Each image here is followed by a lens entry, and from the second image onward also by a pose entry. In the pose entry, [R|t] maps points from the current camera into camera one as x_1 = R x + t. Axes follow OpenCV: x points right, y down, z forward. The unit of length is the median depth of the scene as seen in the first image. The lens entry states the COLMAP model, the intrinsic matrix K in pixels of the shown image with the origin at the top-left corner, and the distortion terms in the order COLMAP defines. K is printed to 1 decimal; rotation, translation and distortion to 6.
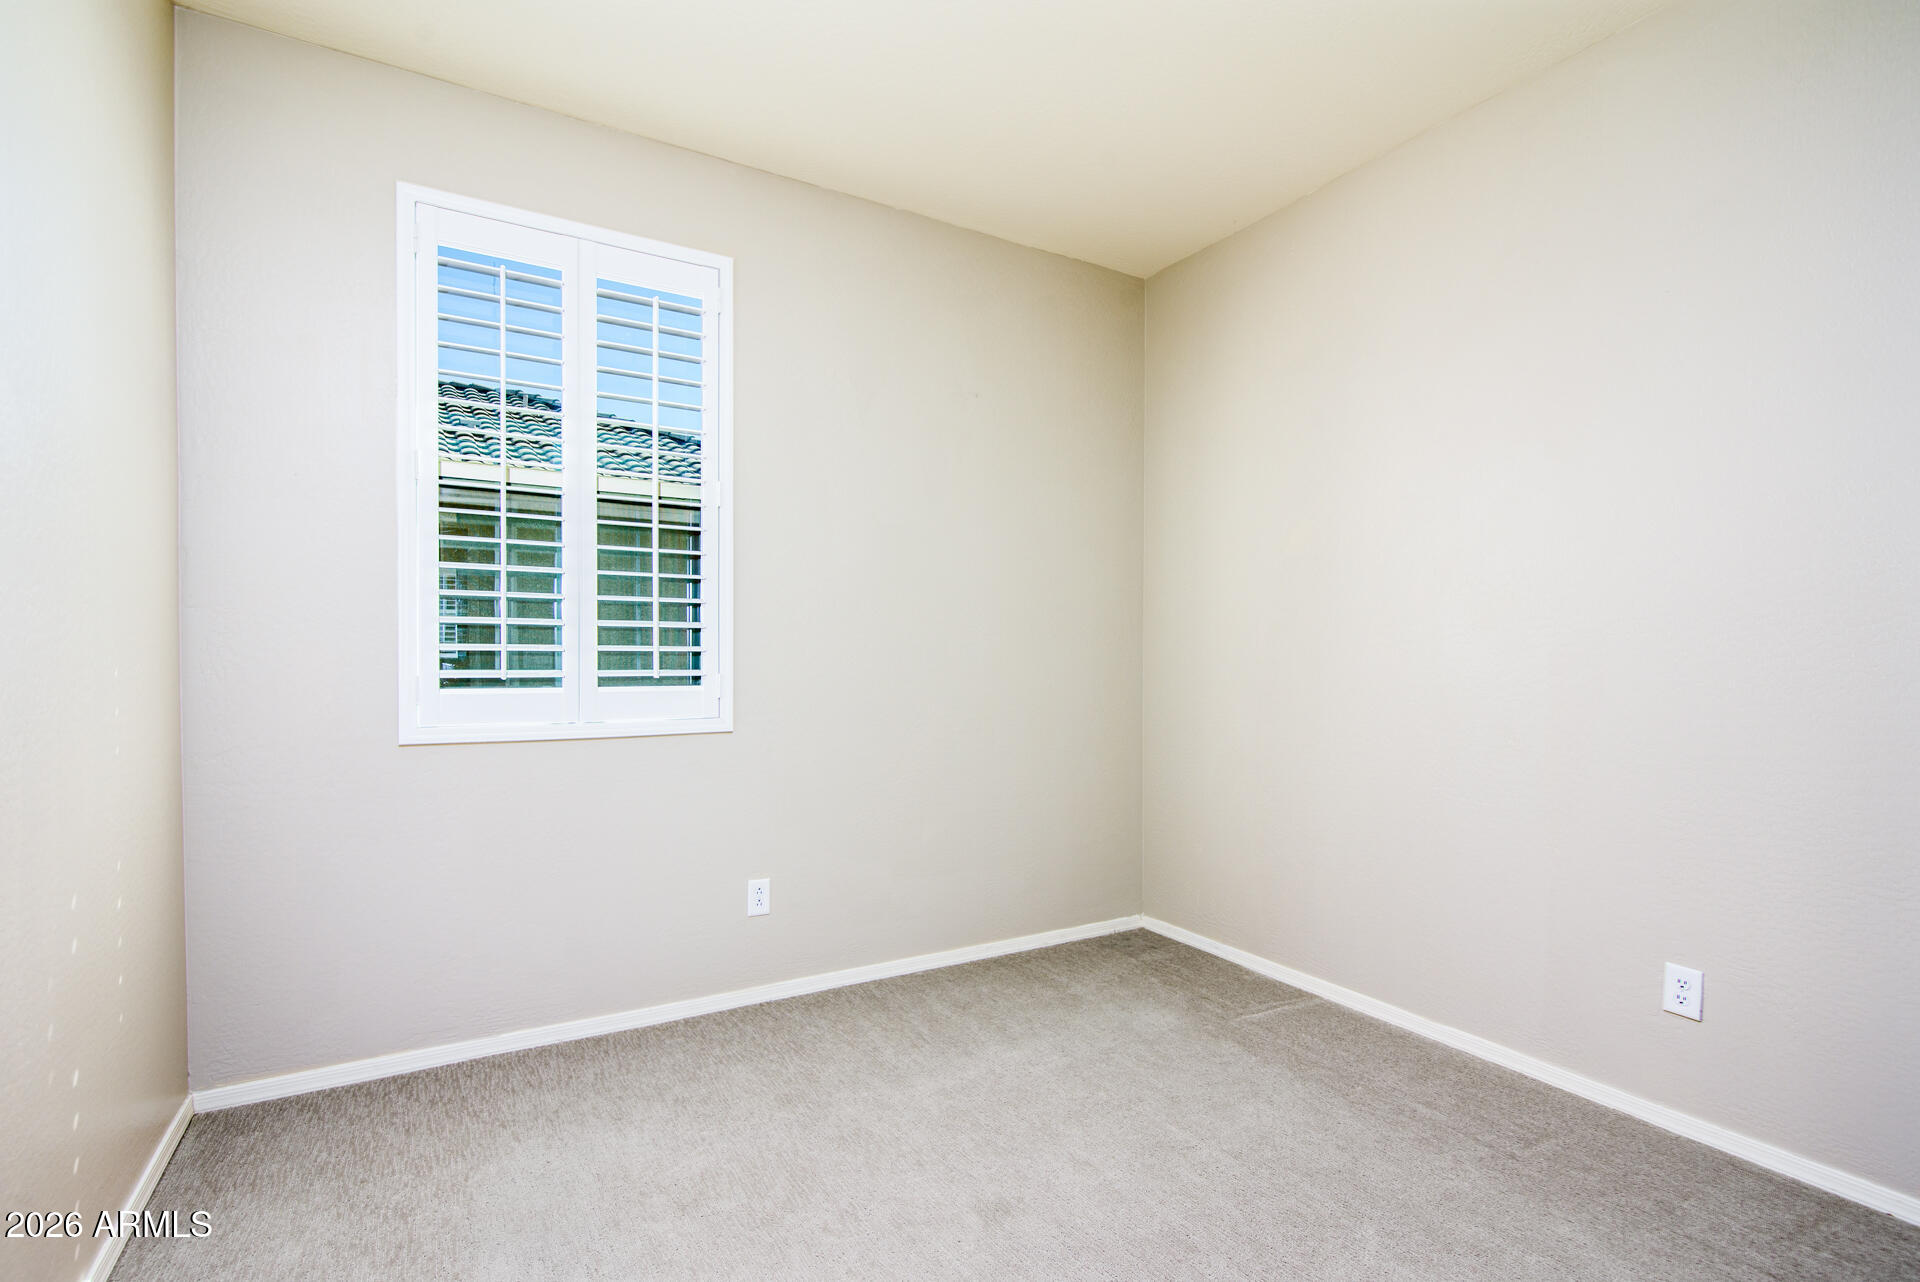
lens RADIAL K [[963.8, 0, 960.9], [0, 963.8, 687.9], [0, 0, 1]] dist [-0.041014, -0.000448]
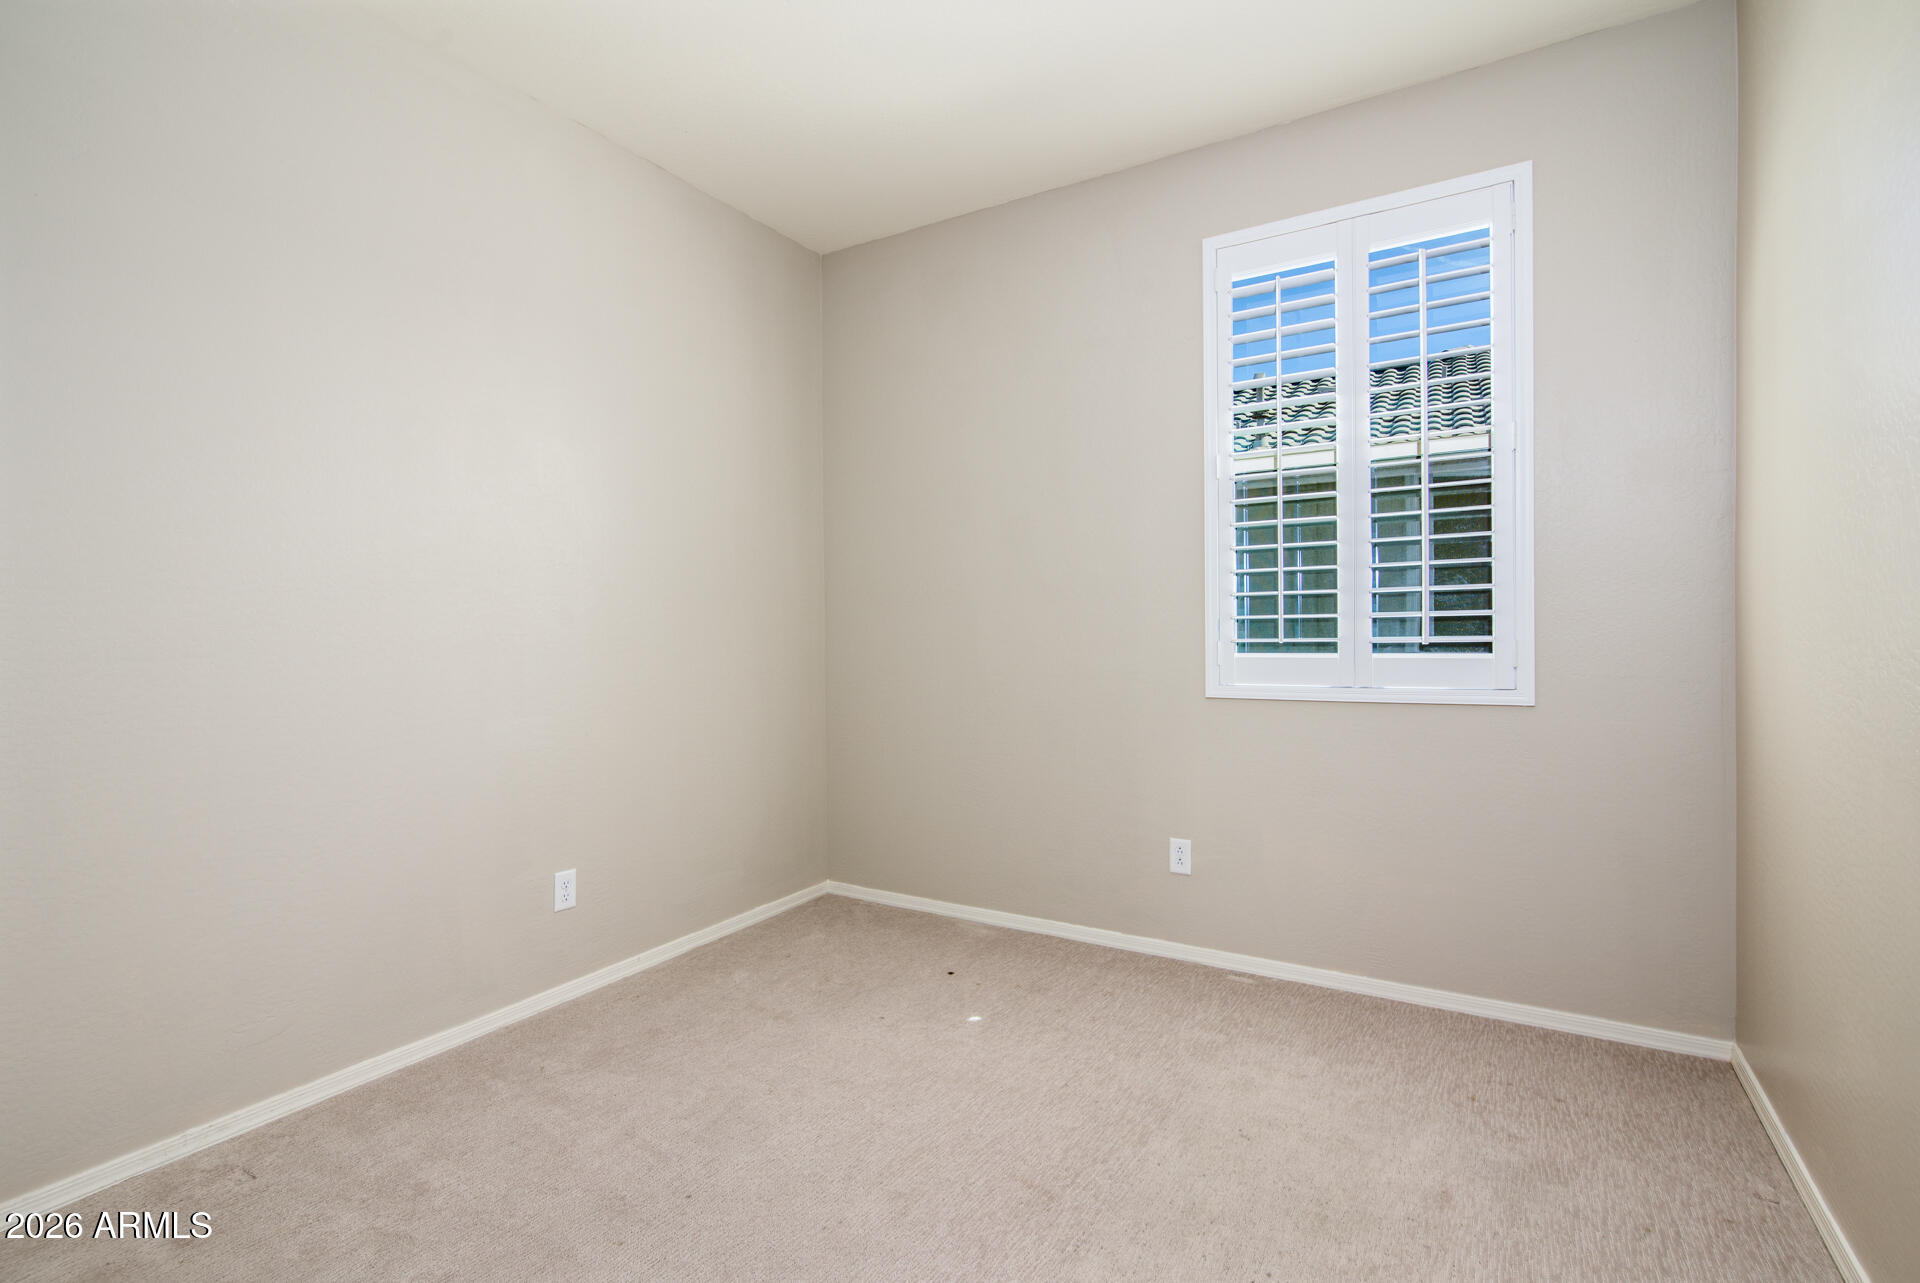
lens RADIAL K [[901.1, 0, 960.0], [0, 901.1, 641.5], [0, 0, 1]] dist [-0.001650, -0.000376]
pose [[0.420898, 0.003623, -0.907101, 0.312882], [-0.013208, 0.999910, -0.002135, -0.005244], [0.907012, 0.012879, 0.420908, 0.200829]]
